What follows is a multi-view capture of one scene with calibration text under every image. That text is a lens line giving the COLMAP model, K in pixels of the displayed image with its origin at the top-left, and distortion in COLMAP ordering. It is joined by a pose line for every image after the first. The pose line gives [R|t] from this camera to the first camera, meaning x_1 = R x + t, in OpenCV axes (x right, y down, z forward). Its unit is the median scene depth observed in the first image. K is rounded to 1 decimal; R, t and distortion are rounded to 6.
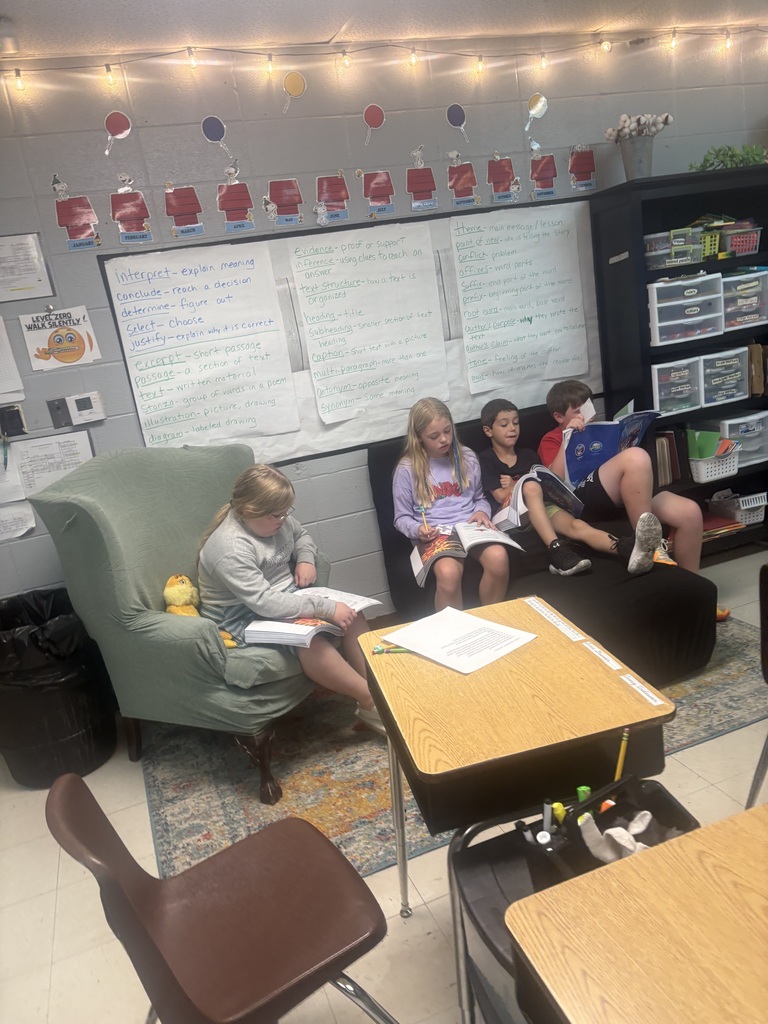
lens RADIAL K [[766.2, 0, 384.0], [0, 766.2, 512.0], [0, 0, 1]] dist [0.004521, 0.006483]
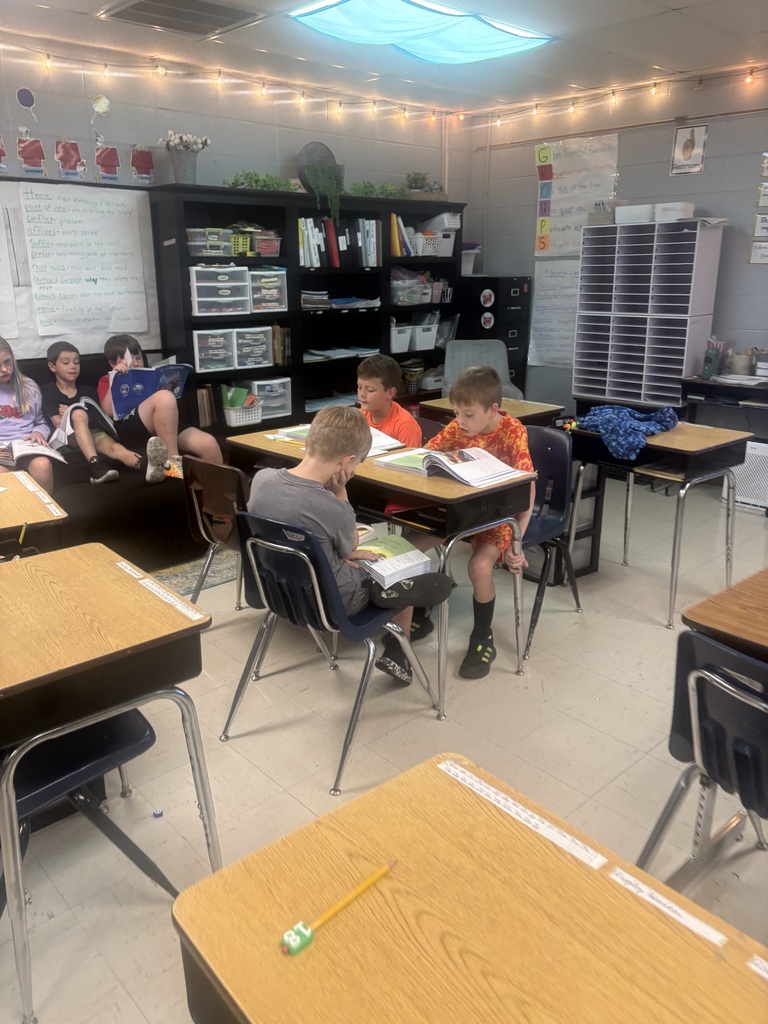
lens RADIAL K [[784.4, 0, 384.0], [0, 784.4, 512.0], [0, 0, 1]] dist [-0.019936, 0.056576]
pose [[0.916578, 0.036377, 0.398198, 0.133485], [-0.047850, 0.998676, 0.018909, 0.072298], [-0.396983, -0.036385, 0.917105, -0.342810]]
